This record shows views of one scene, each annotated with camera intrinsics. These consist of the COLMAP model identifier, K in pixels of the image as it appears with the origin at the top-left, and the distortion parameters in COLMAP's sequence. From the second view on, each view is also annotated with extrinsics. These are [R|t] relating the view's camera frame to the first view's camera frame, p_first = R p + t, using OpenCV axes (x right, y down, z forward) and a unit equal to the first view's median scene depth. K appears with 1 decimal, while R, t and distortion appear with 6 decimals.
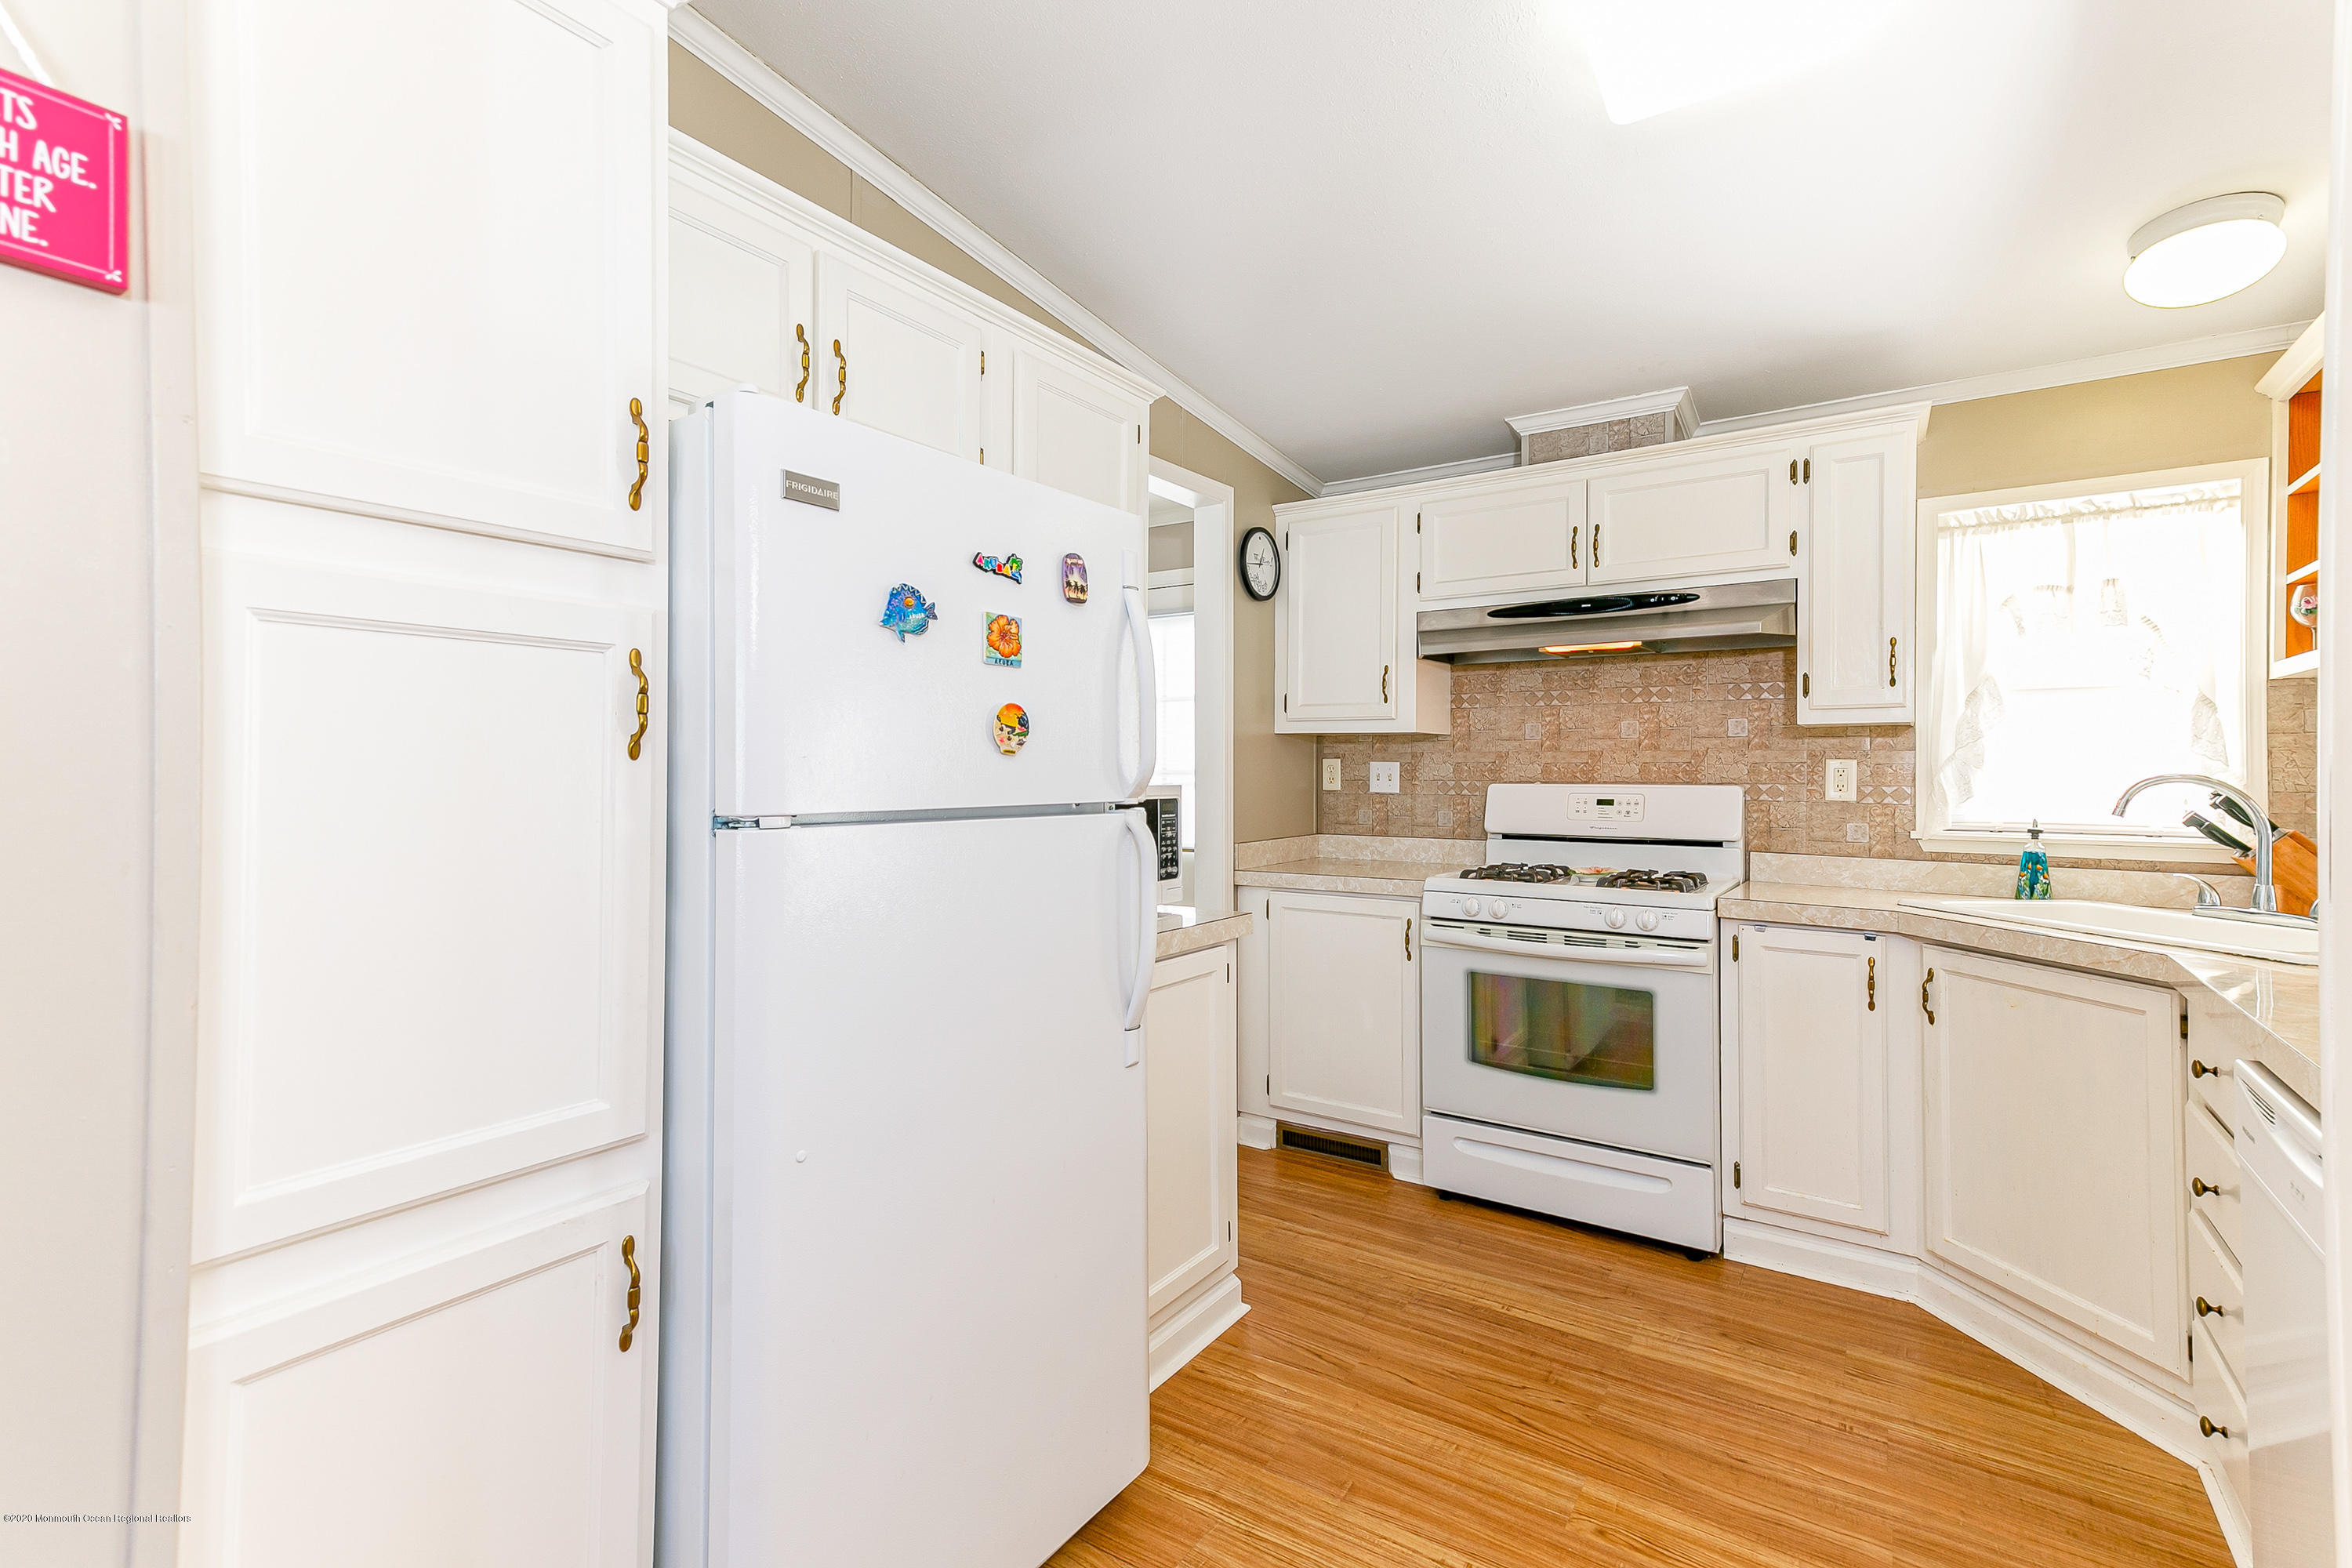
lens RADIAL K [[1058.8, 0, 1199.1], [0, 1058.8, 758.2], [0, 0, 1]] dist [0.029967, -0.000172]
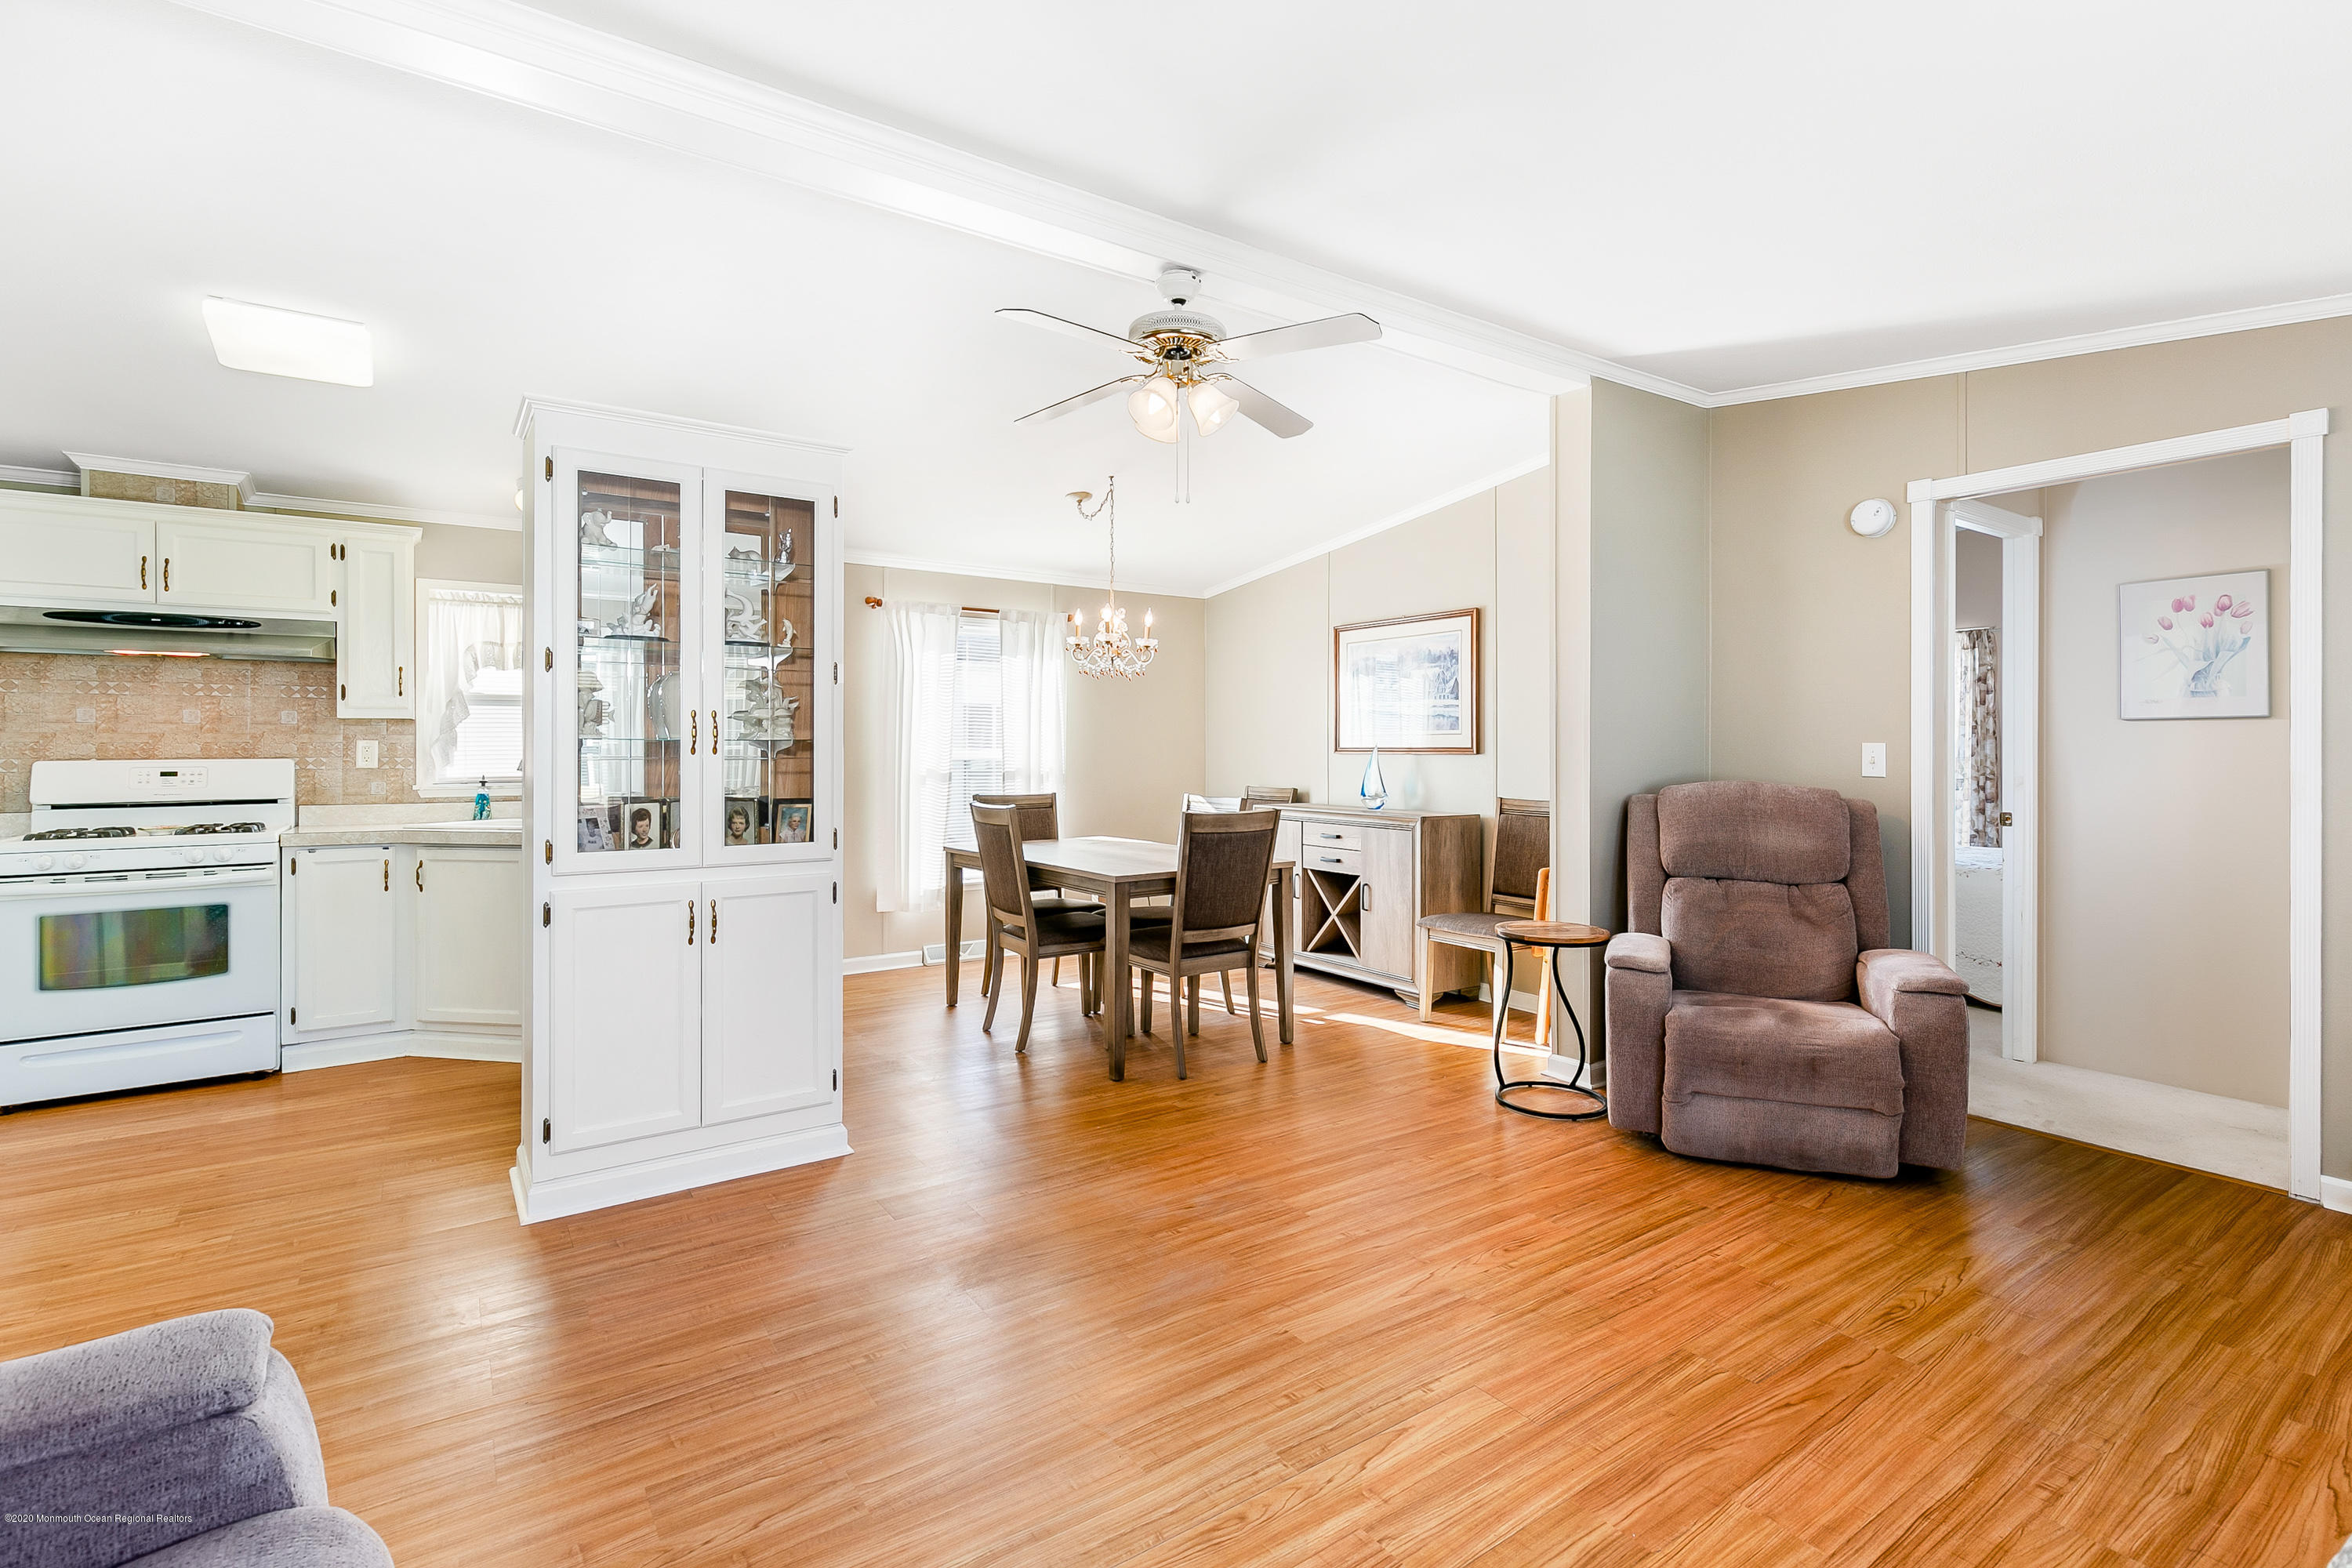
lens RADIAL K [[1086.1, 0, 1184.5], [0, 1086.1, 749.0], [0, 0, 1]] dist [0.002453, 0.000269]
pose [[0.372263, -0.006054, 0.928107, -0.409451], [-0.005463, 0.999947, 0.008714, -0.006668], [-0.928111, -0.008314, 0.372210, -0.664953]]
